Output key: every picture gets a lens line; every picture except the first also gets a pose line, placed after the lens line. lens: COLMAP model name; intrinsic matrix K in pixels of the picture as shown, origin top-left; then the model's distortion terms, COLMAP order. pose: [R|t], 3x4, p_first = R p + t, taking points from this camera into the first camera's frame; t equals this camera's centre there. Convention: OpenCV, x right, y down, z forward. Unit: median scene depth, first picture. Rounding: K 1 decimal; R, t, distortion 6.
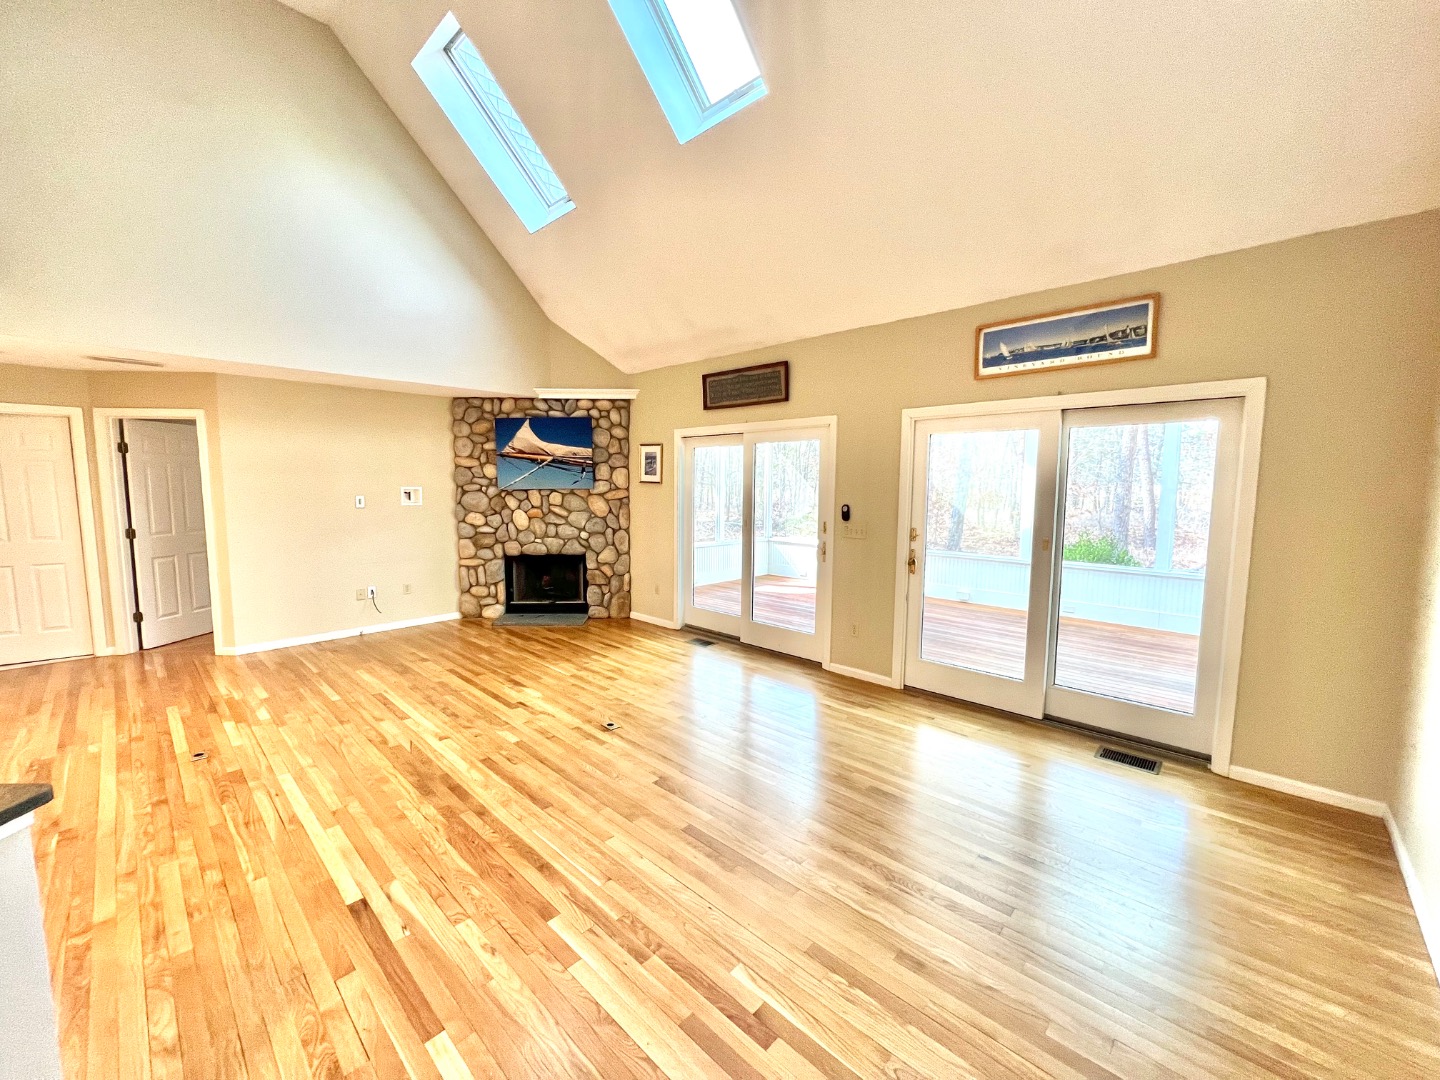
lens RADIAL K [[573.6, 0, 720.0], [0, 573.6, 540.0], [0, 0, 1]] dist [-0.000889, 0.000031]
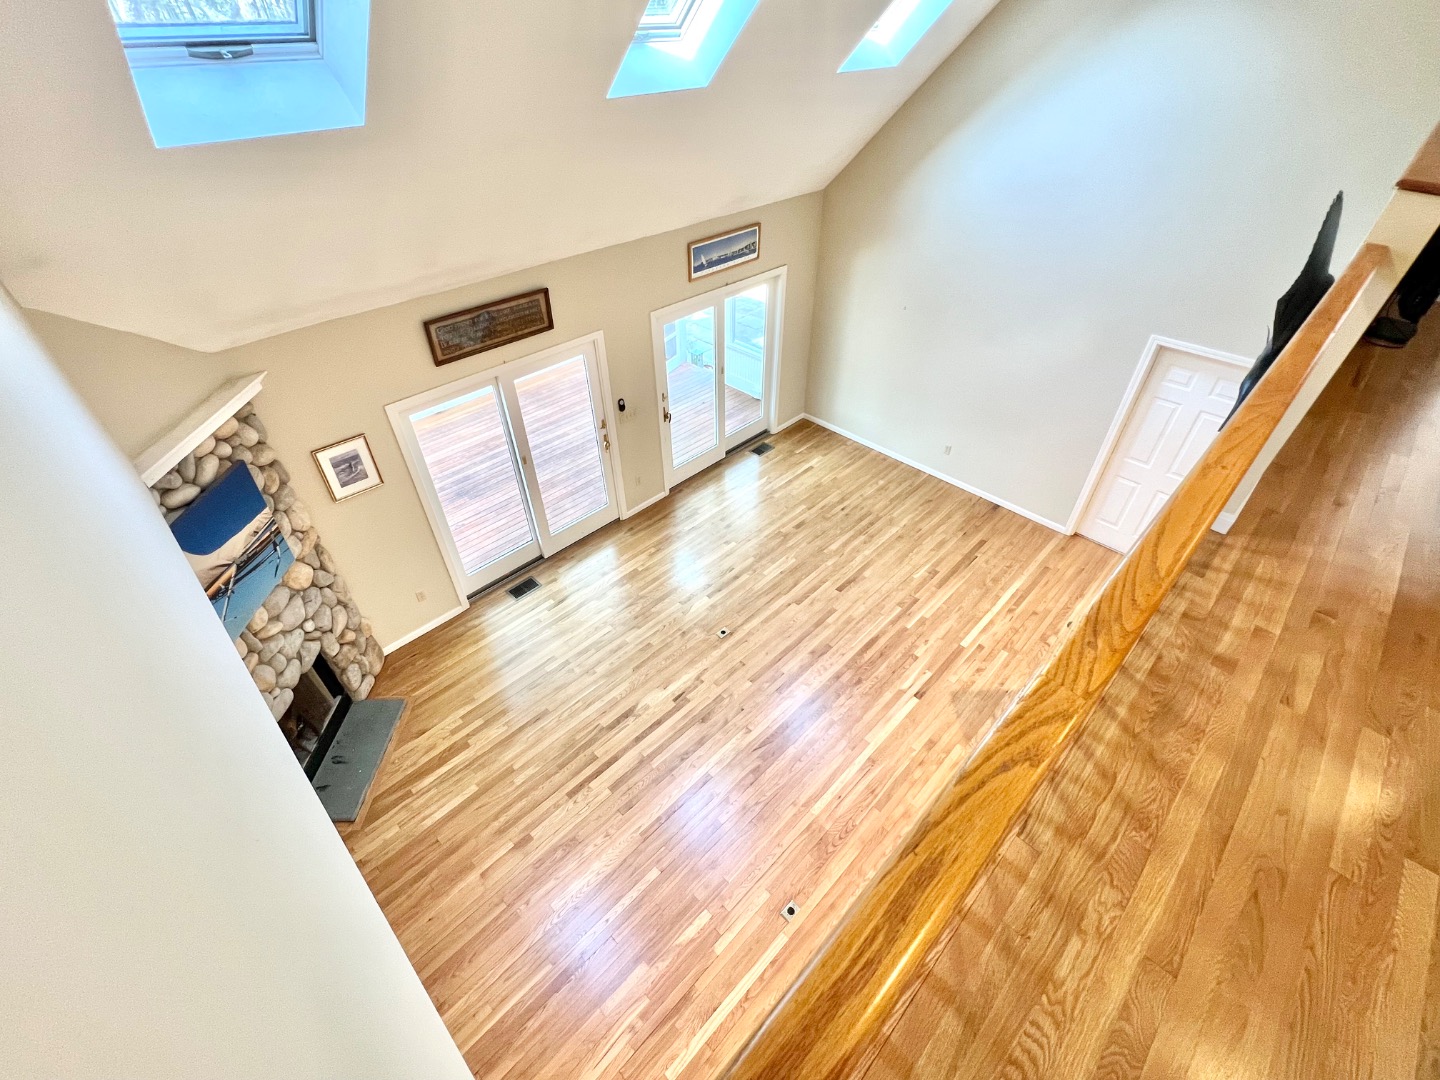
lens RADIAL K [[633.0, 0, 715.4], [0, 633.0, 537.2], [0, 0, 1]] dist [-0.001672, -0.000102]
pose [[0.025092, -0.647724, 0.761462, -0.703294], [0.109710, 0.758885, 0.641917, -0.485304], [-0.993647, 0.067433, 0.090103, 0.508164]]
